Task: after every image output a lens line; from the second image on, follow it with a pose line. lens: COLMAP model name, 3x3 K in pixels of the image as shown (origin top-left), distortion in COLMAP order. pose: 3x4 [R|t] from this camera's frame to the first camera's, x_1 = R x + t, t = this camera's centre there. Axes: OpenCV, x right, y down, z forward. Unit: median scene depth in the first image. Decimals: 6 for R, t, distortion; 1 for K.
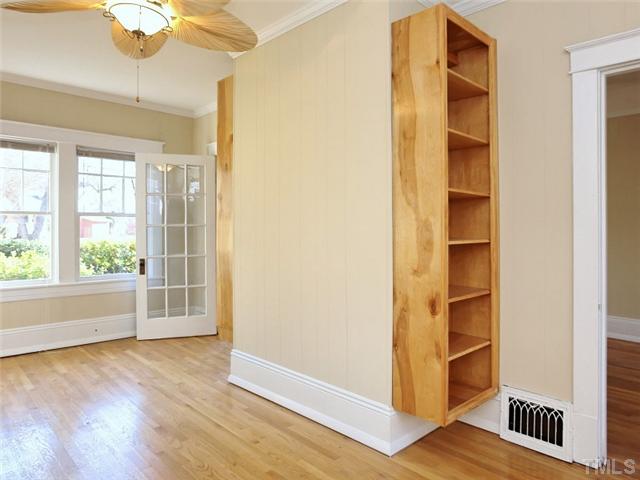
lens RADIAL K [[432.5, 0, 321.1], [0, 432.5, 225.6], [0, 0, 1]] dist [-0.025933, 0.000297]
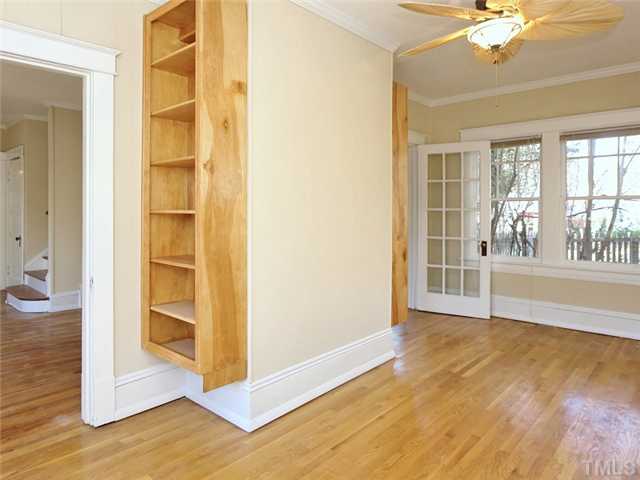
lens RADIAL K [[418.9, 0, 318.0], [0, 418.9, 209.5], [0, 0, 1]] dist [-0.027311, -0.000980]
pose [[-0.073991, -0.000613, 0.997259, -1.628388], [0.006735, 0.999977, 0.001114, -0.005846], [-0.997236, 0.006799, -0.073986, 1.692623]]
